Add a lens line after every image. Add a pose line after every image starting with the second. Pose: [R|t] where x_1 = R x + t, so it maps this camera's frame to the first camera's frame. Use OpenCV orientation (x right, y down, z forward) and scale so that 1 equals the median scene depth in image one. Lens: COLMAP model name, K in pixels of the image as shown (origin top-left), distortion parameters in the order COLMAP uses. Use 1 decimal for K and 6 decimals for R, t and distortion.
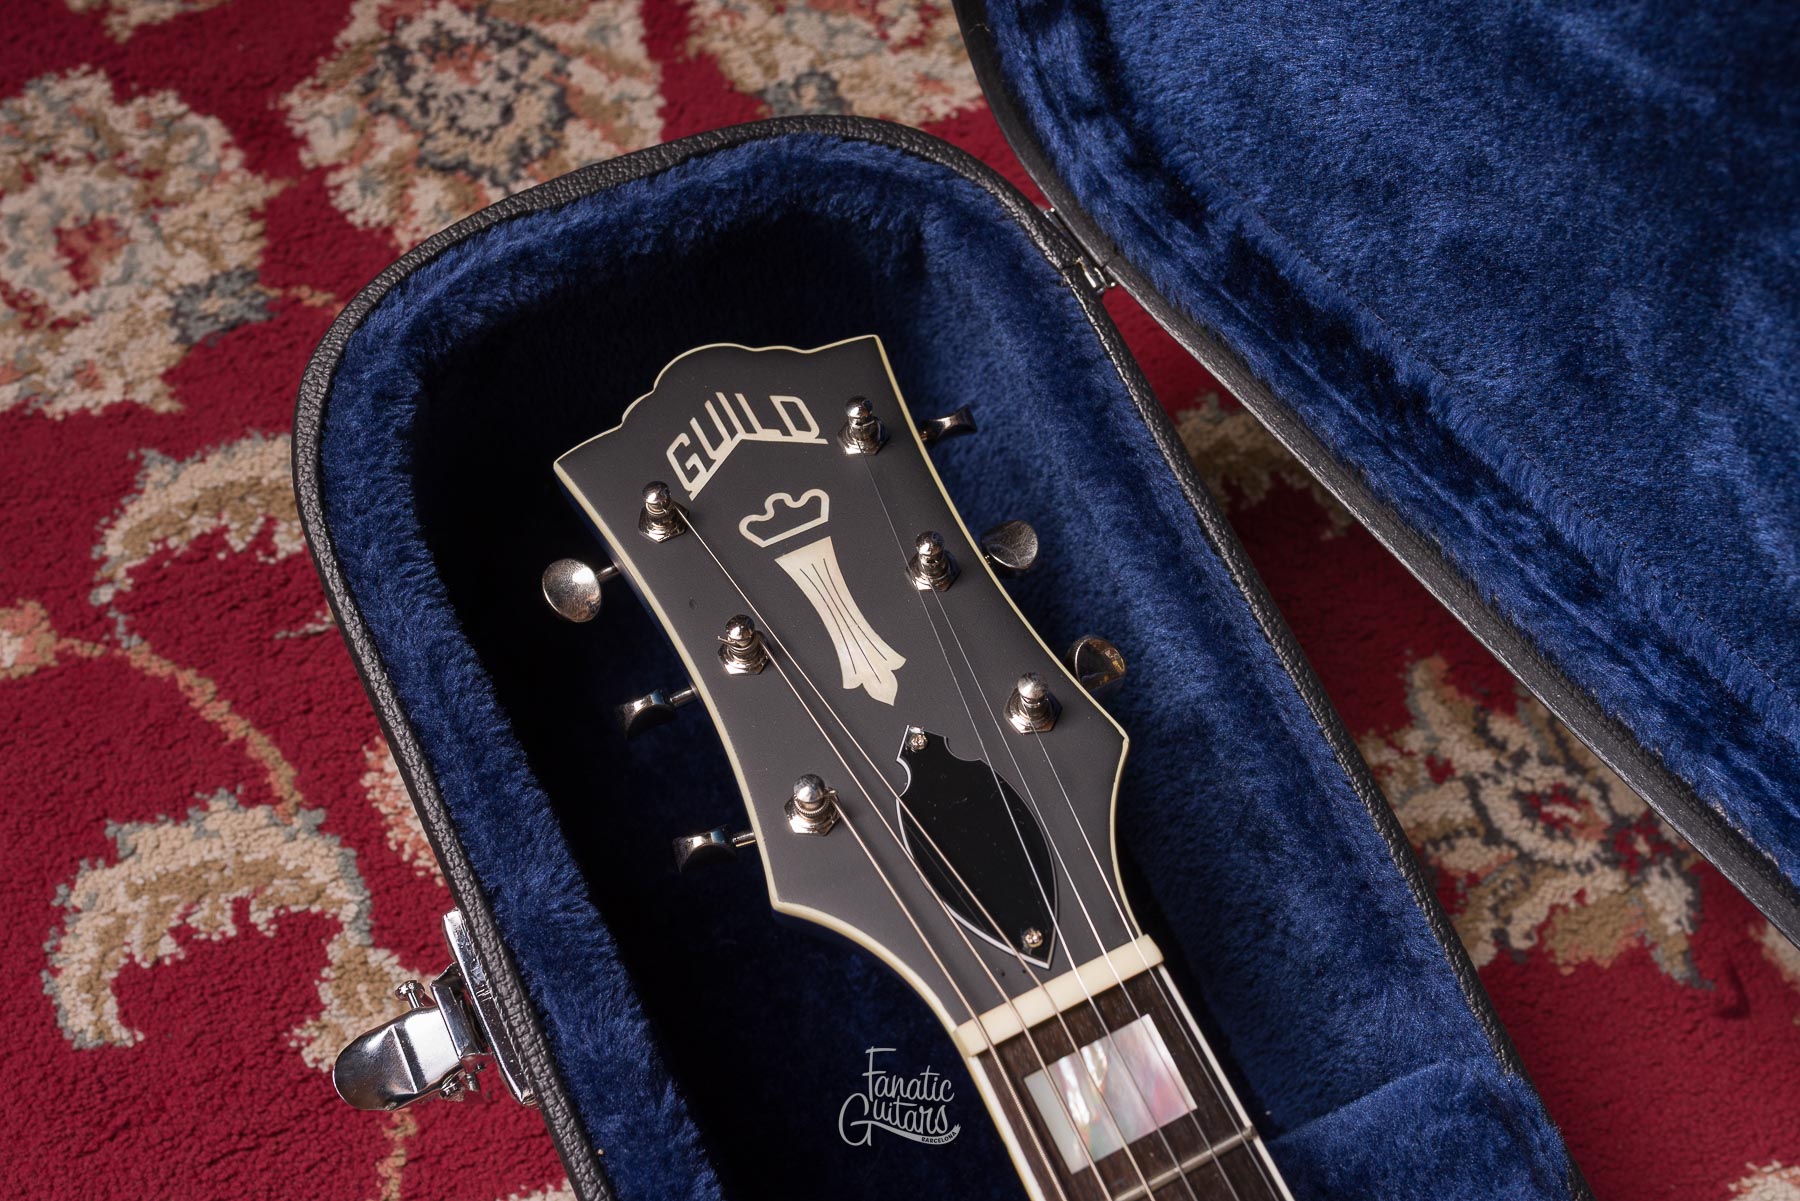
lens RADIAL K [[1774.9, 0, 904.4], [0, 1774.9, 603.0], [0, 0, 1]] dist [0.003138, 0.000000]
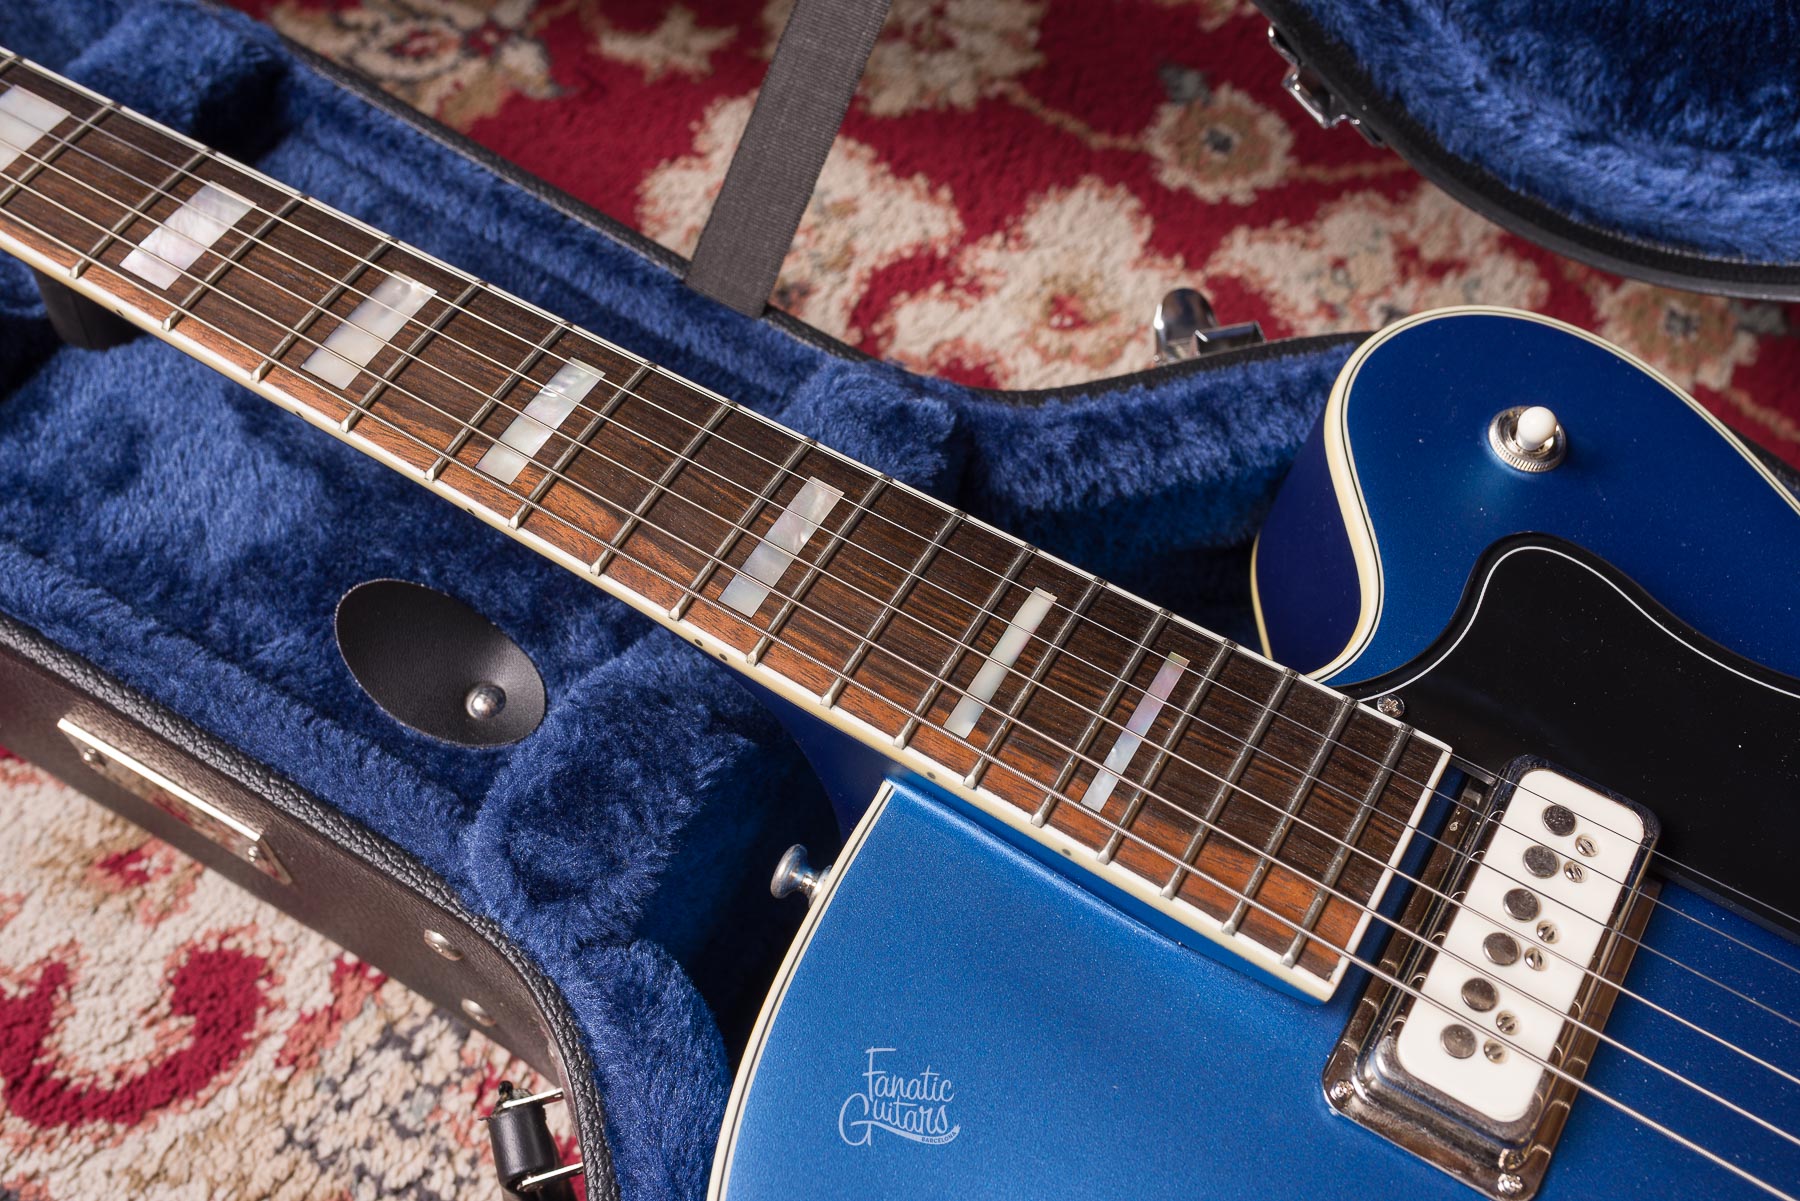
lens RADIAL K [[1774.9, 0, 908.6], [0, 1774.9, 606.5], [0, 0, 1]] dist [0.003138, 0.000000]
pose [[0.838712, -0.500550, 0.214504, 0.194422], [0.523308, 0.849804, -0.063099, 0.725790], [-0.150702, 0.165174, 0.974683, -0.212452]]
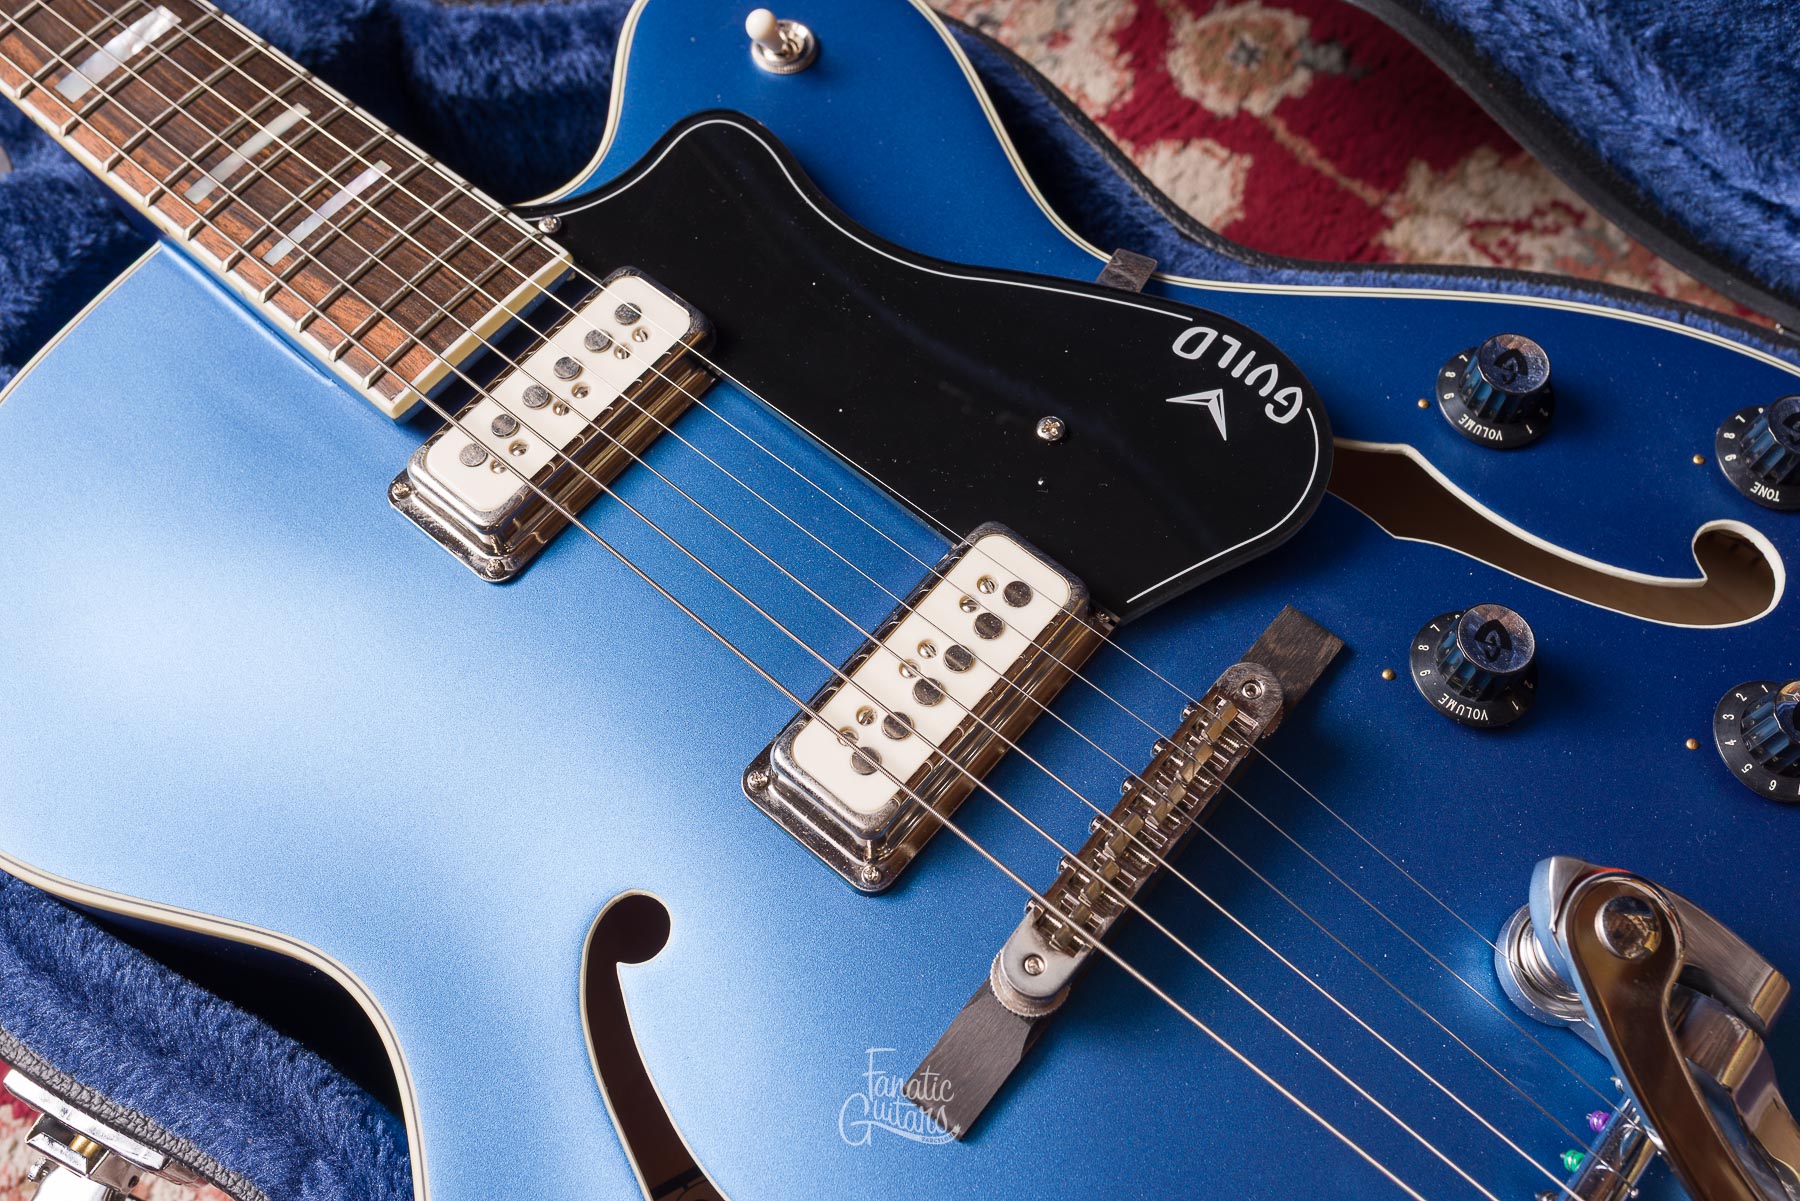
lens RADIAL K [[1774.9, 0, 907.5], [0, 1774.9, 600.9], [0, 0, 1]] dist [0.003138, 0.000000]
pose [[0.911821, -0.402861, 0.079283, 0.487277], [0.407158, 0.912094, -0.048026, 1.077189], [-0.052966, 0.076072, 0.995695, -0.397802]]
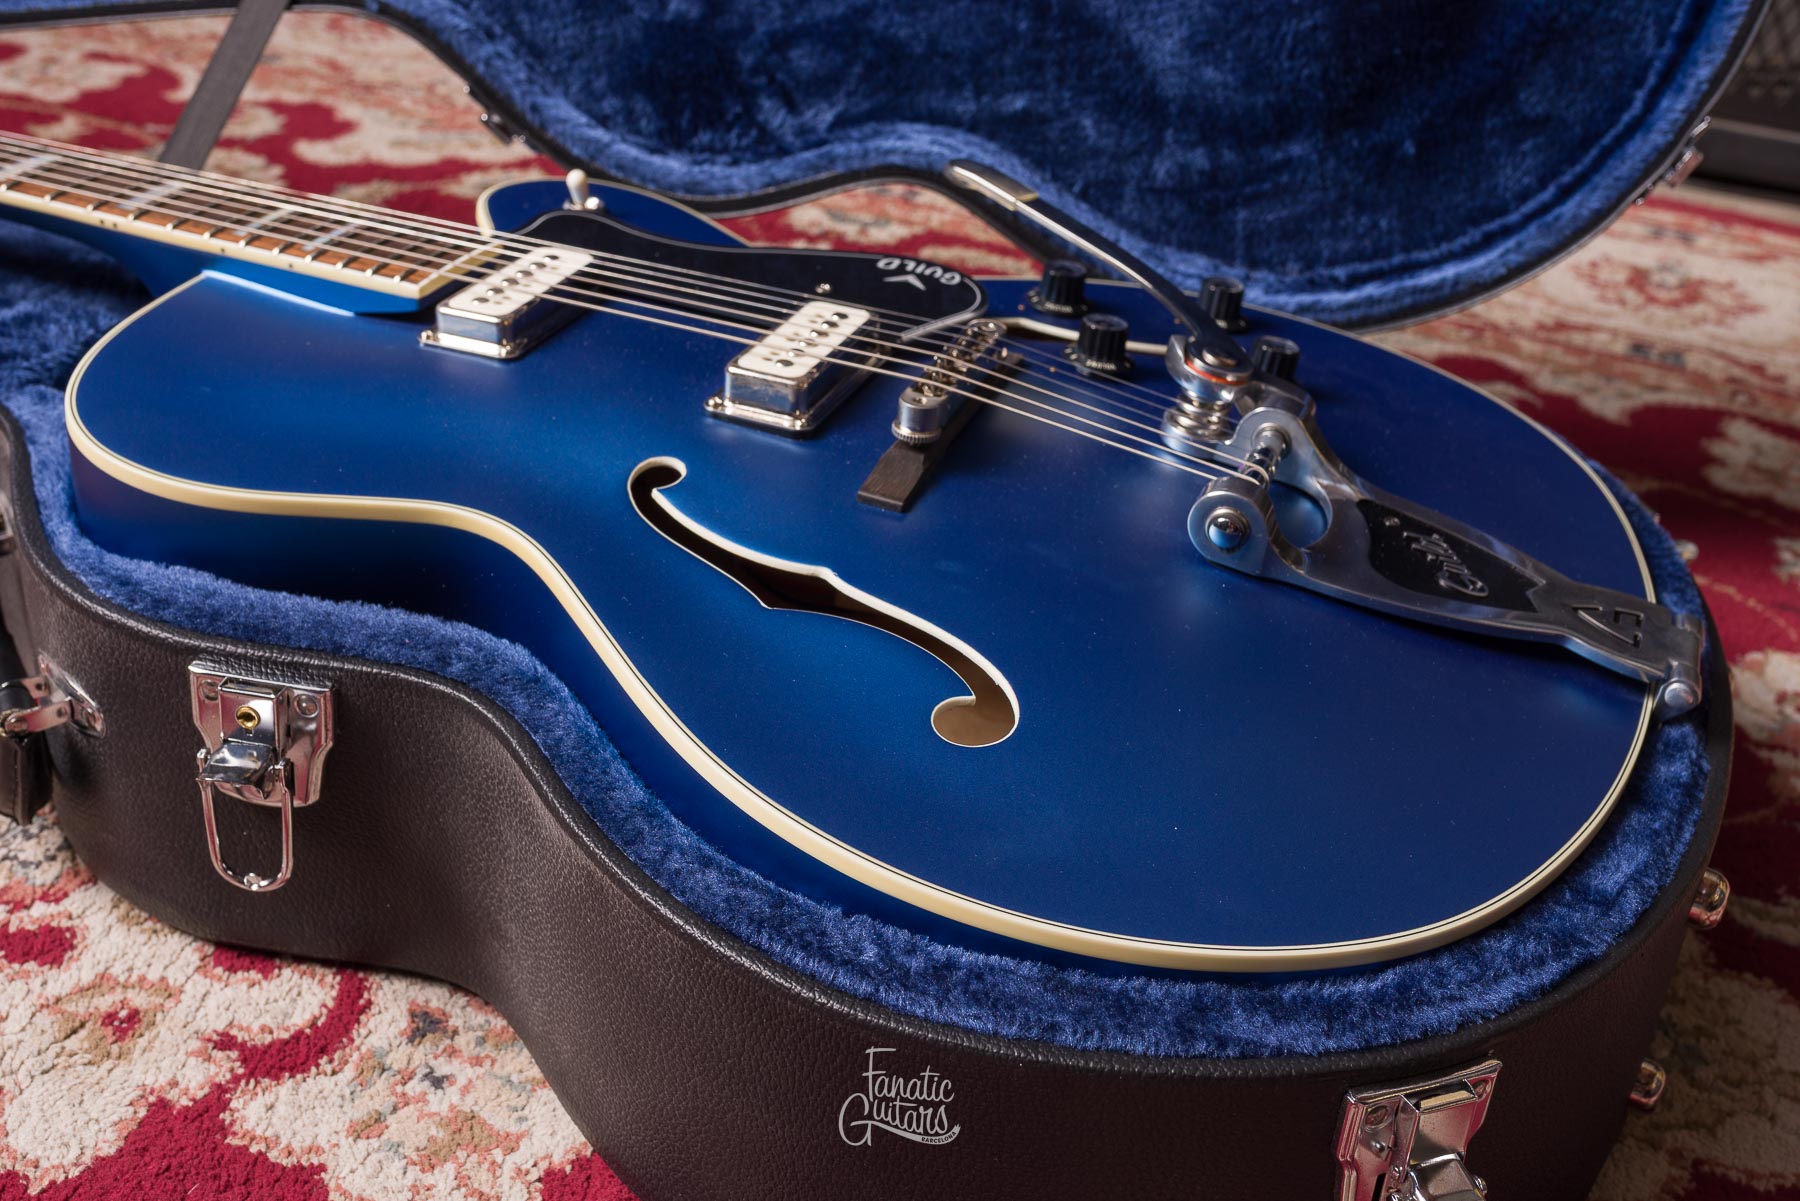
lens RADIAL K [[1965.3, 0, 902.6], [0, 1965.3, 625.4], [0, 0, 1]] dist [-0.010063, 0.000000]
pose [[0.732763, -0.364610, 0.574558, -0.222758], [0.623011, 0.699075, -0.350930, 1.696888], [-0.273706, 0.615105, 0.739412, -0.549482]]
